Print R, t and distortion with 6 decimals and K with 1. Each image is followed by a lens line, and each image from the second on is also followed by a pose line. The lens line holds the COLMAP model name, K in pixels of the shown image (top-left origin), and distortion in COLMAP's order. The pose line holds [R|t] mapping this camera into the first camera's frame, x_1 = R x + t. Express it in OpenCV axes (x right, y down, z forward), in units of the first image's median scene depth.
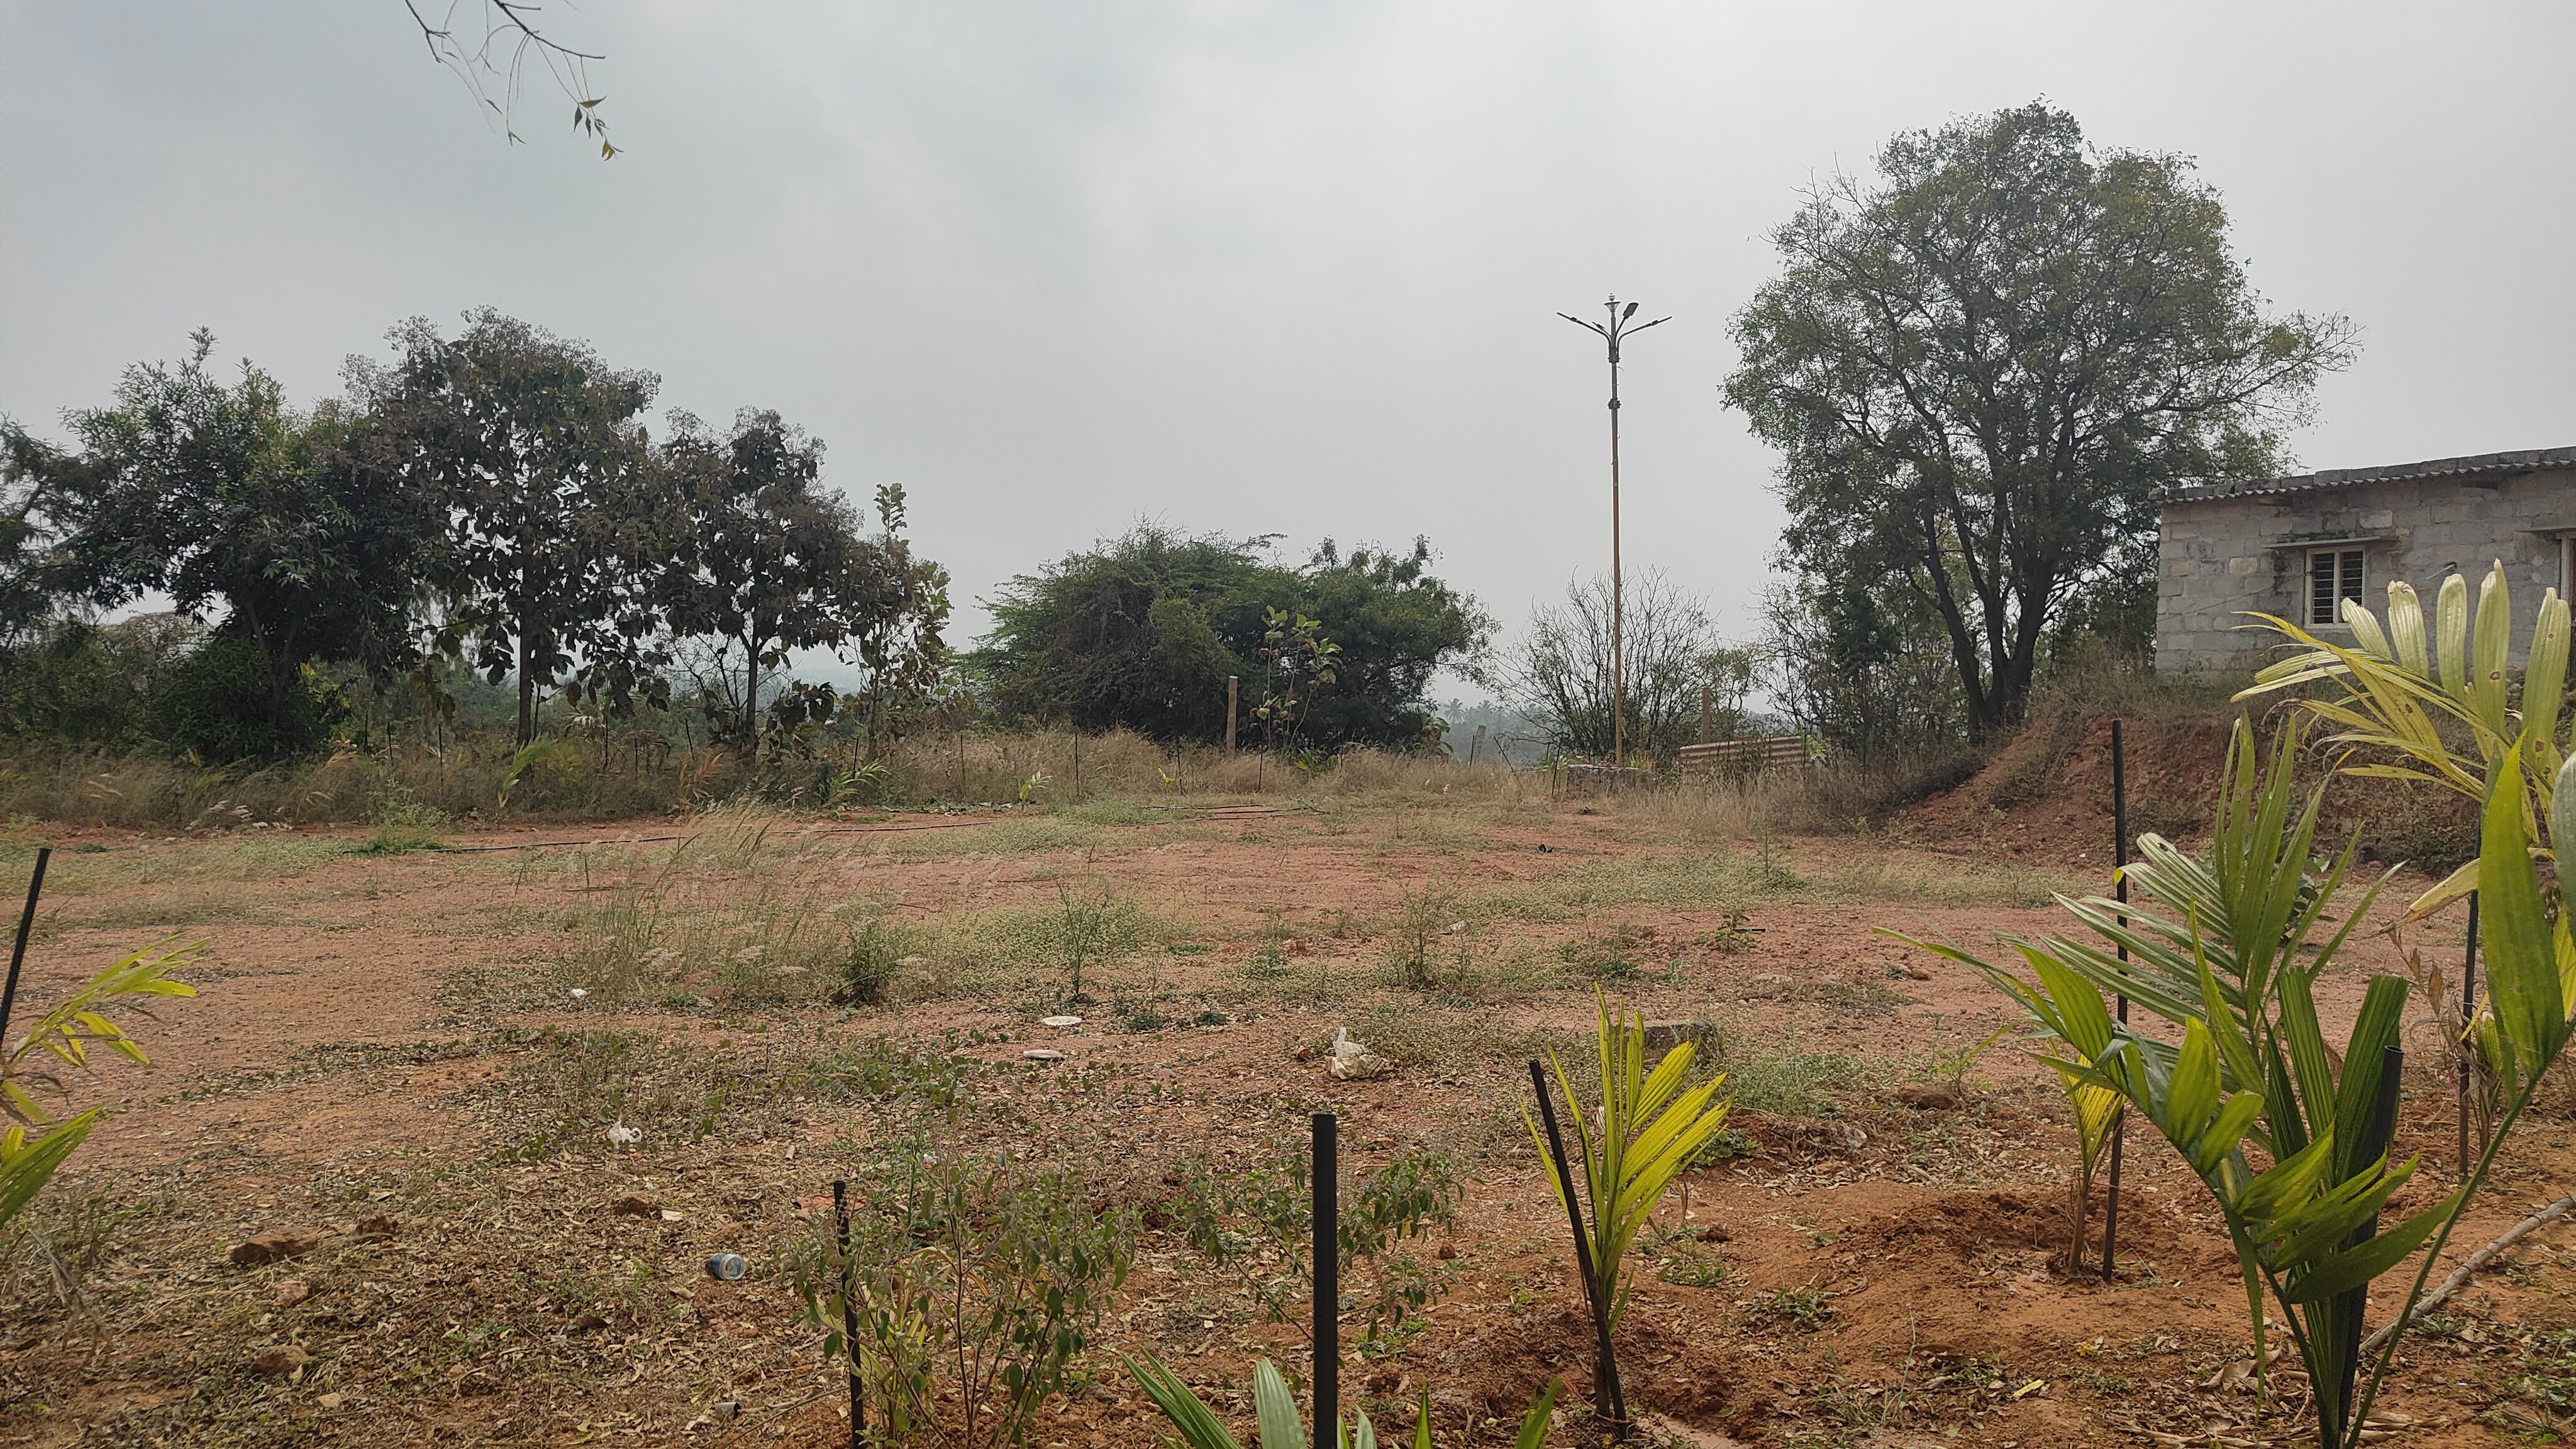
lens RADIAL K [[1775.2, 0, 1295.0], [0, 1775.2, 721.5], [0, 0, 1]] dist [0.005066, 0.001767]
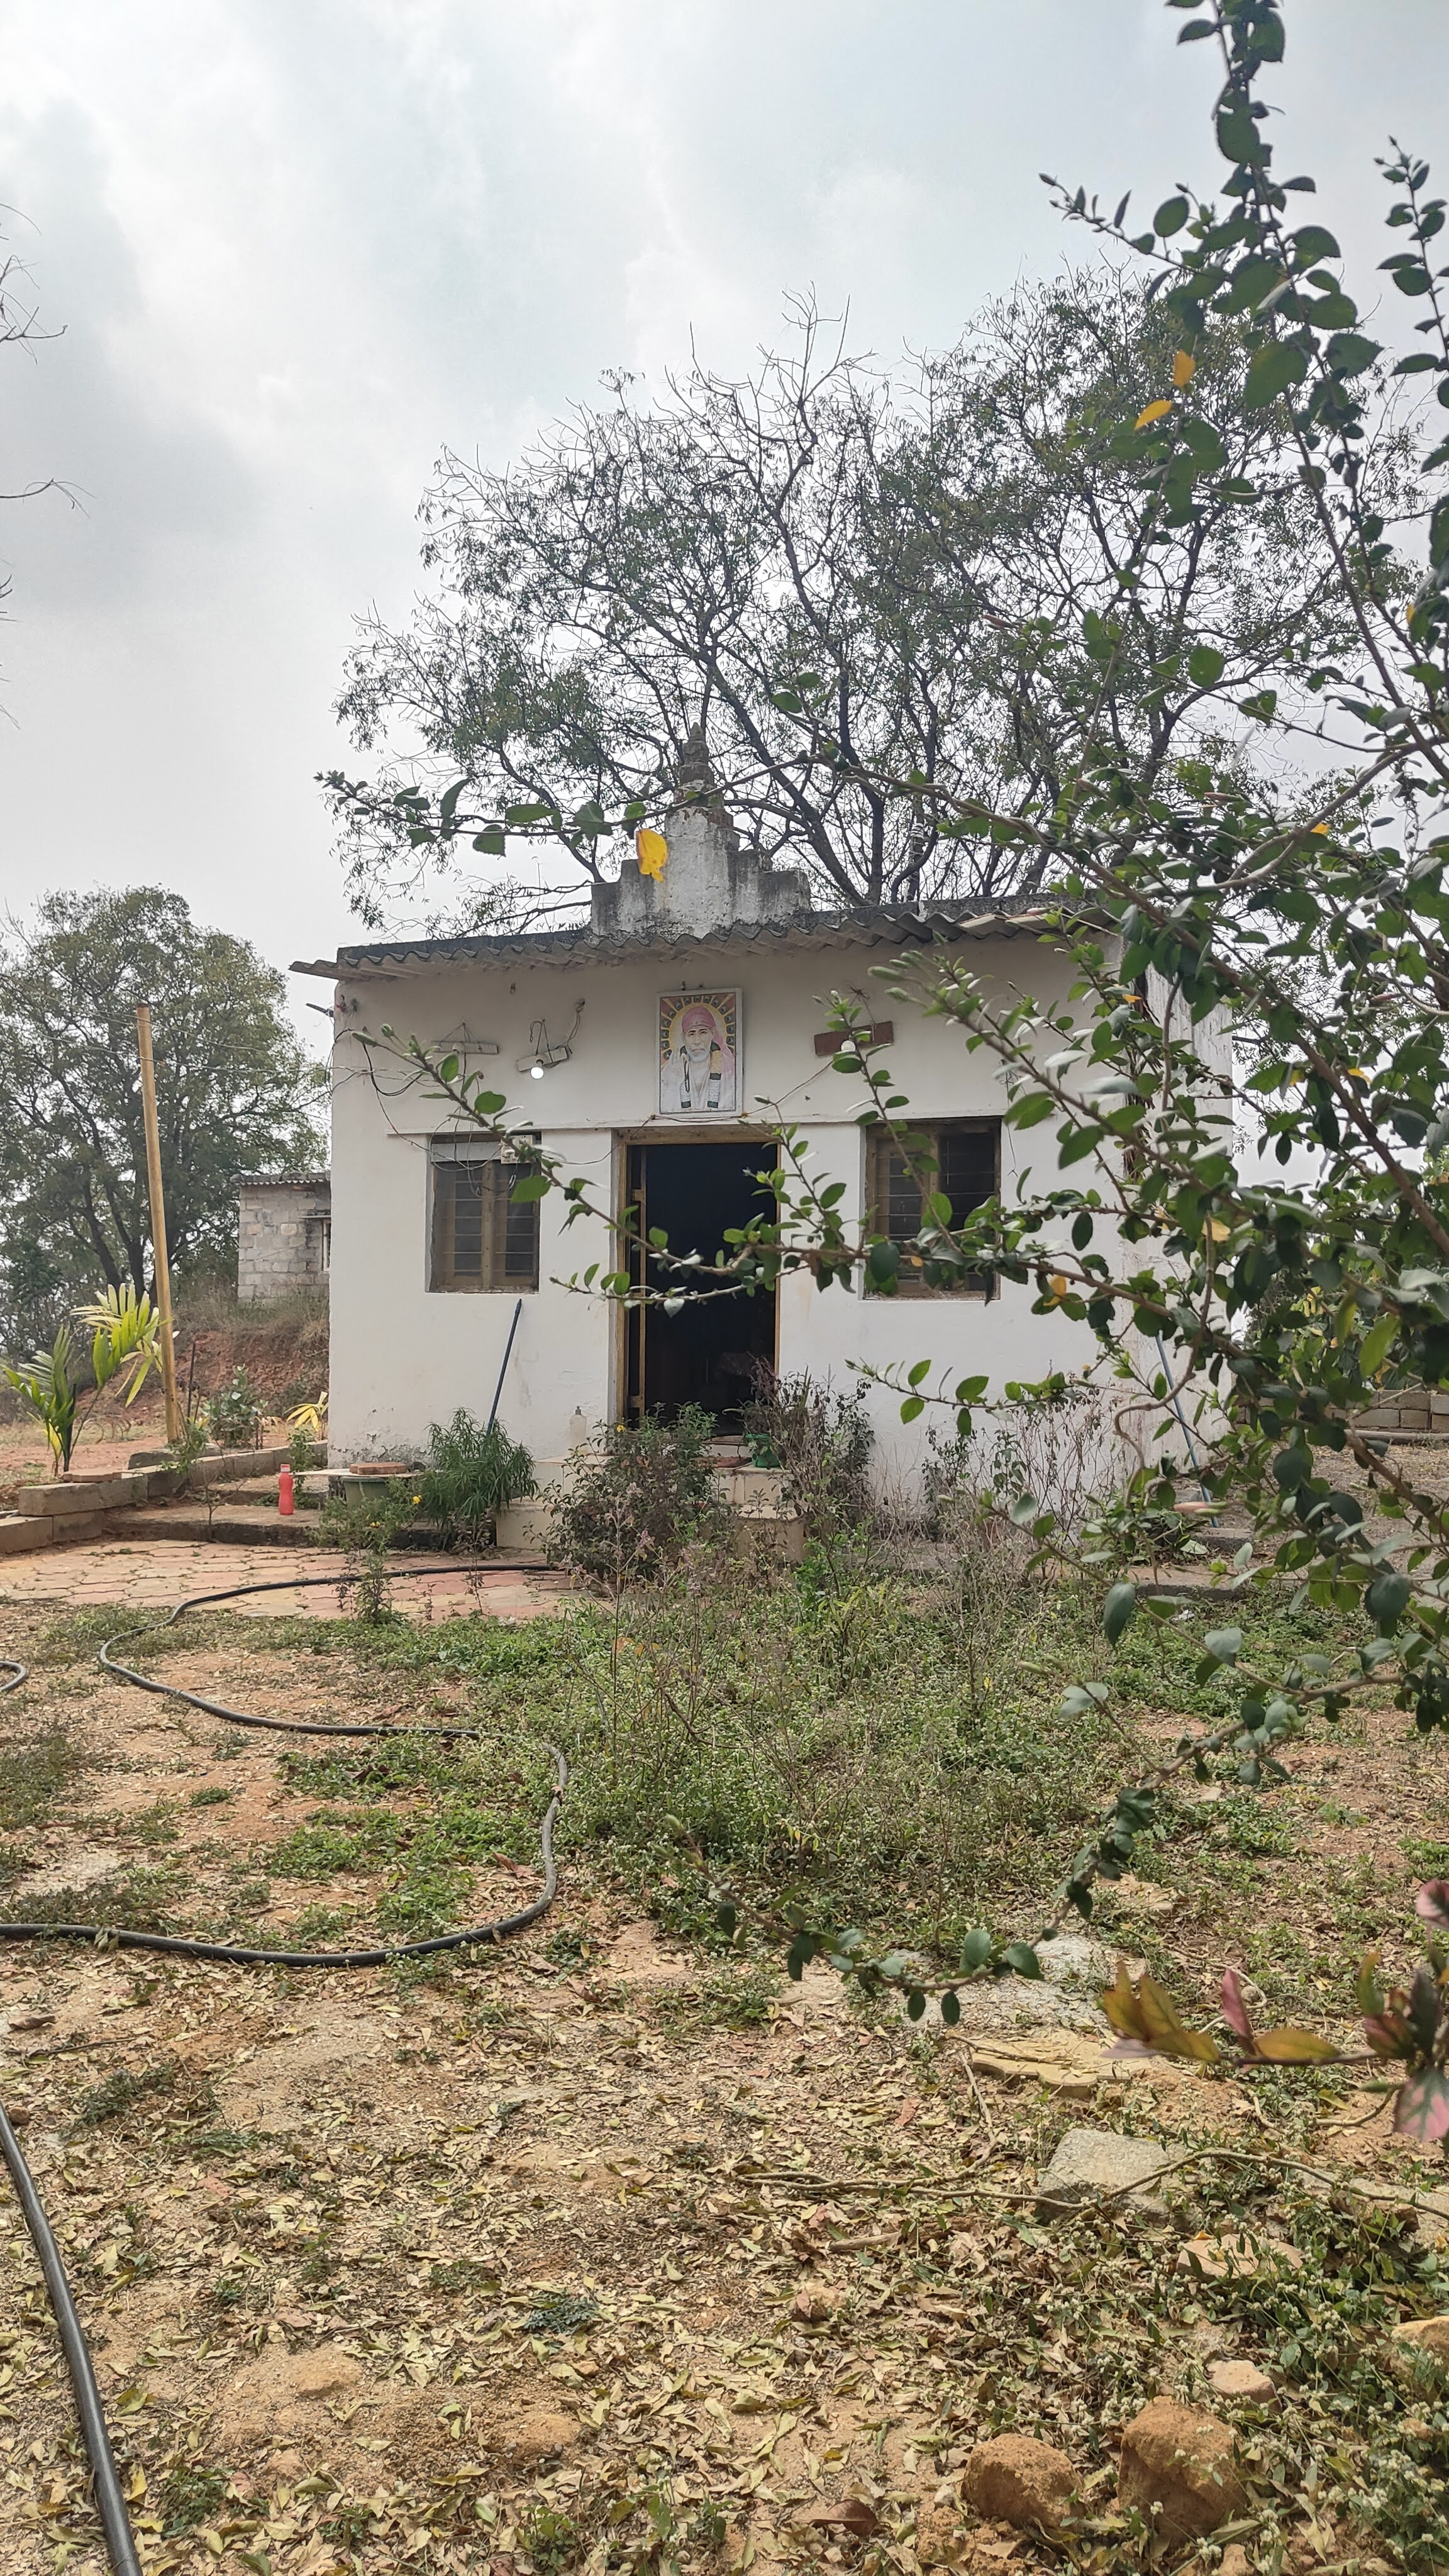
lens RADIAL K [[1775.2, 0, 734.9], [0, 1775.2, 1278.5], [0, 0, 1]] dist [0.005066, 0.001767]
pose [[0.774566, -0.005719, 0.632467, -0.104599], [0.033257, 0.998944, -0.031696, 0.012718], [-0.631618, 0.045585, 0.773938, -0.325139]]
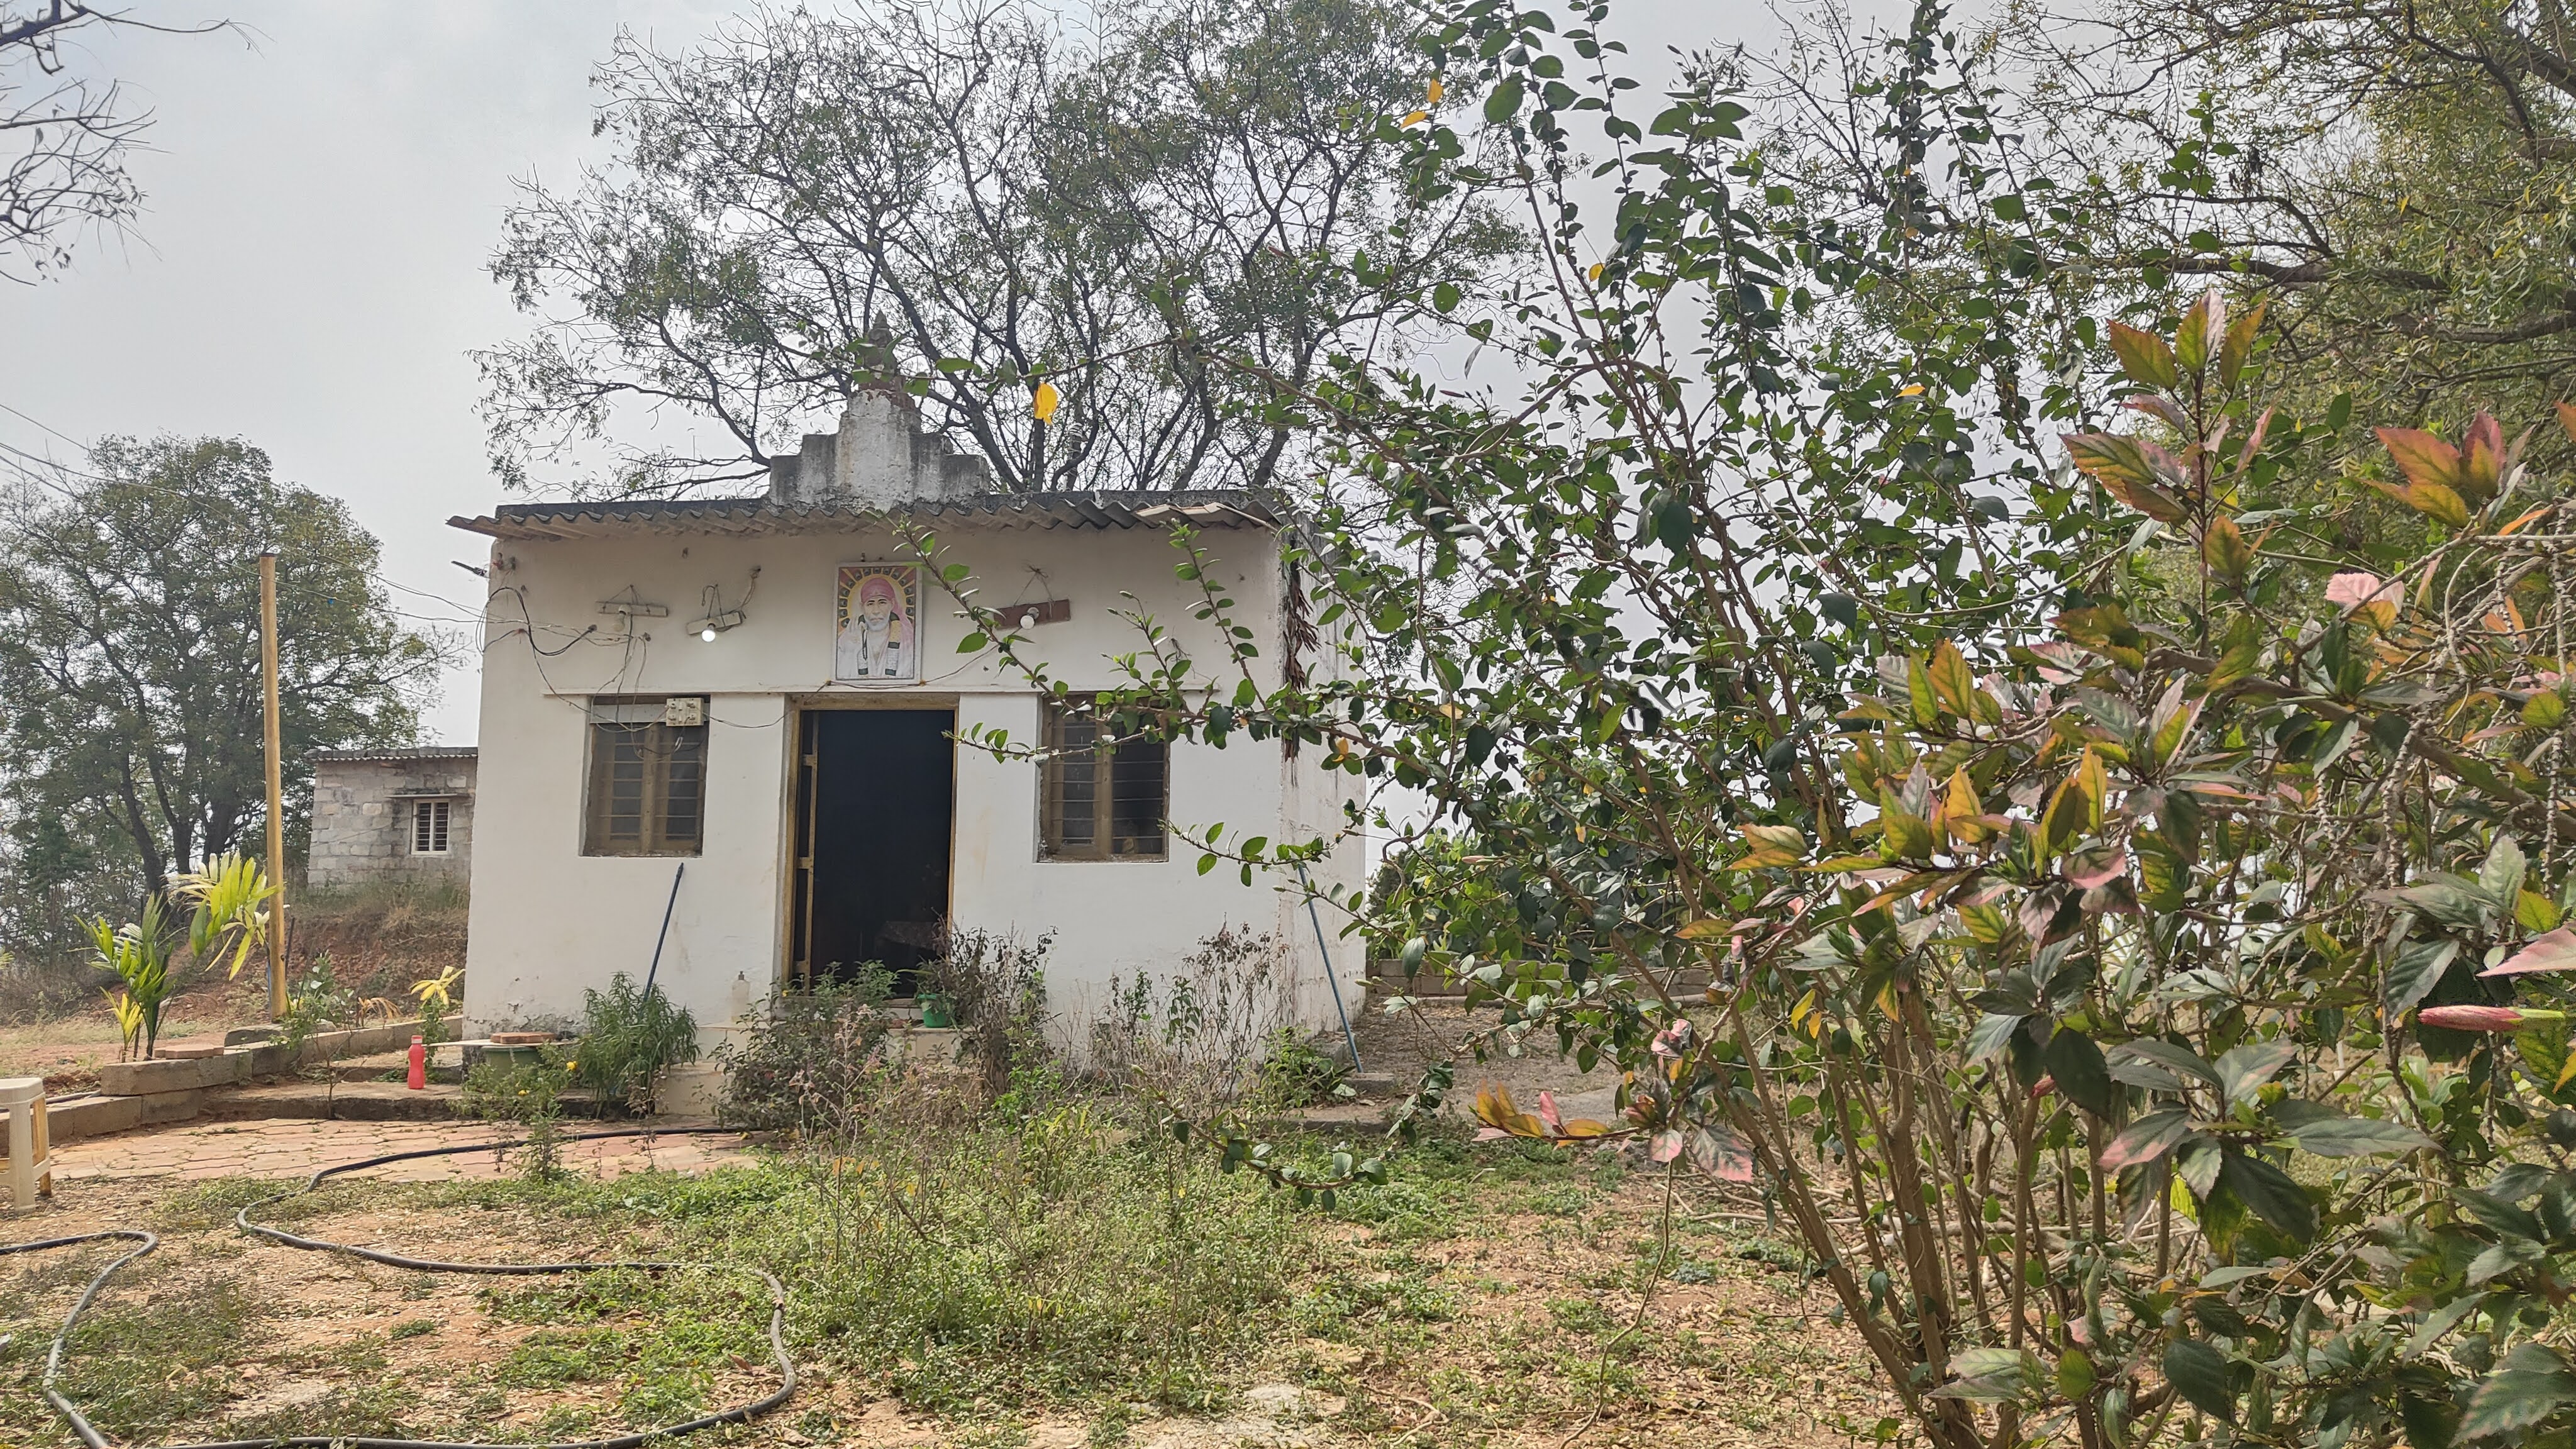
lens RADIAL K [[1775.2, 0, 1282.5], [0, 1775.2, 710.5], [0, 0, 1]] dist [0.005066, 0.001767]
pose [[0.604924, 0.072037, 0.793018, -0.119939], [0.033904, 0.992666, -0.116035, 0.017997], [-0.795561, 0.097079, 0.598045, -0.329978]]
